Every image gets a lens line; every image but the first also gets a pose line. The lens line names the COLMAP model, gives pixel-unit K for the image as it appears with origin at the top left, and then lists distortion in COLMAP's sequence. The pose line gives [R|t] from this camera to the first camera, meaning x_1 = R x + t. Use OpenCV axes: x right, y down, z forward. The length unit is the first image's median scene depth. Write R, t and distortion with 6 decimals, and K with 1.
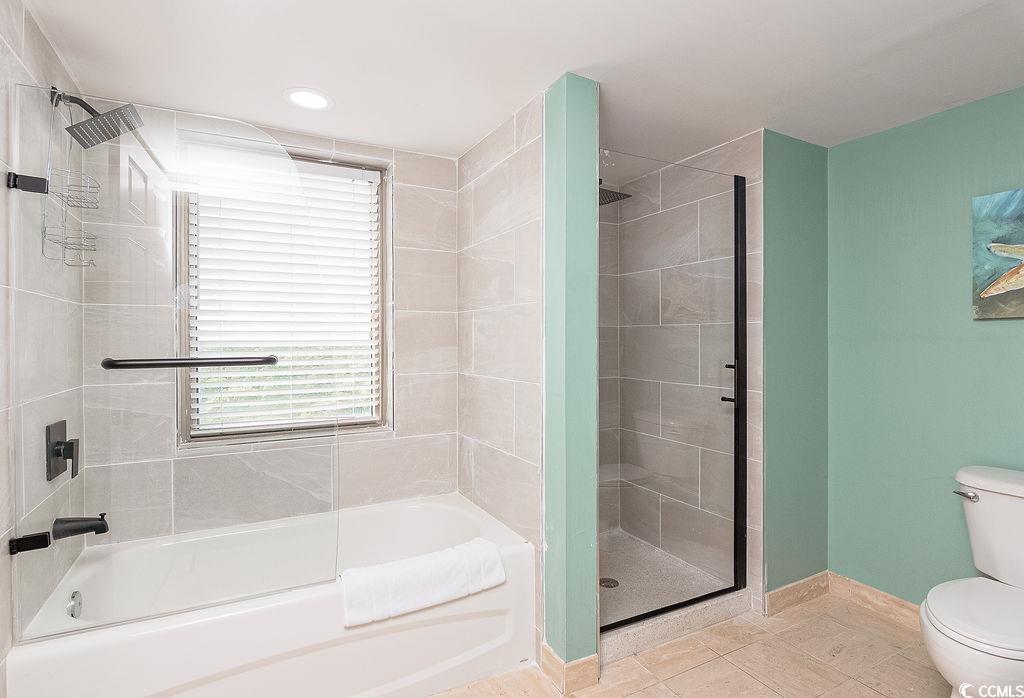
lens RADIAL K [[507.5, 0, 512.0], [0, 507.5, 349.0], [0, 0, 1]] dist [-0.003215, -0.000355]
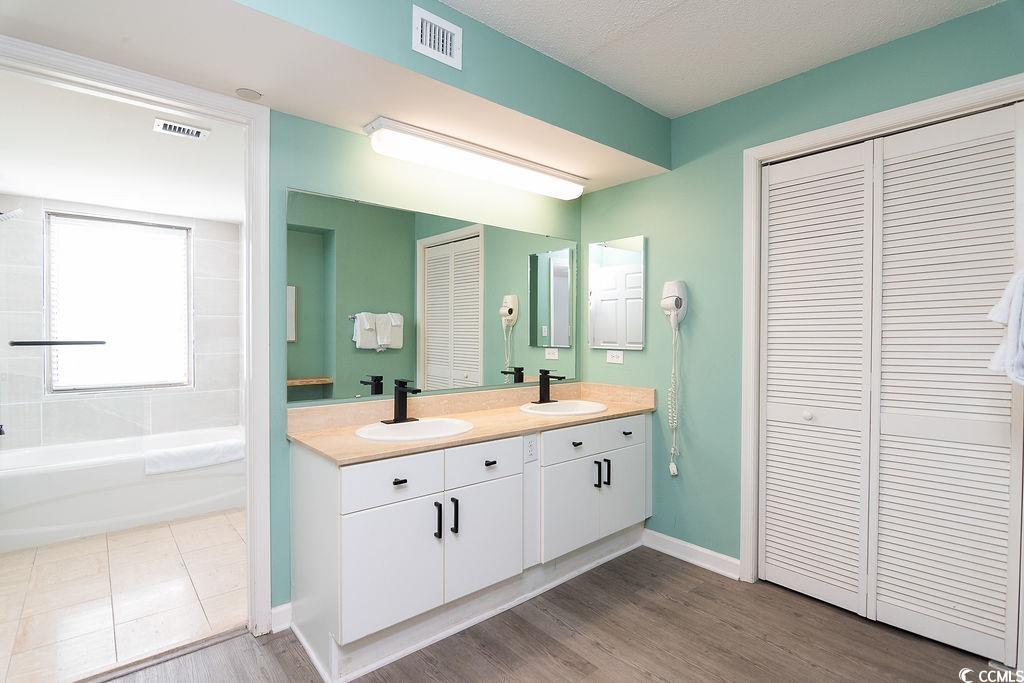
lens RADIAL K [[500.6, 0, 512.0], [0, 500.6, 341.5], [0, 0, 1]] dist [-0.003650, -0.000504]
pose [[0.973457, 0.010876, 0.228612, 0.425408], [-0.011858, 0.999925, 0.002922, -0.008416], [-0.228563, -0.005555, 0.973513, -0.864702]]
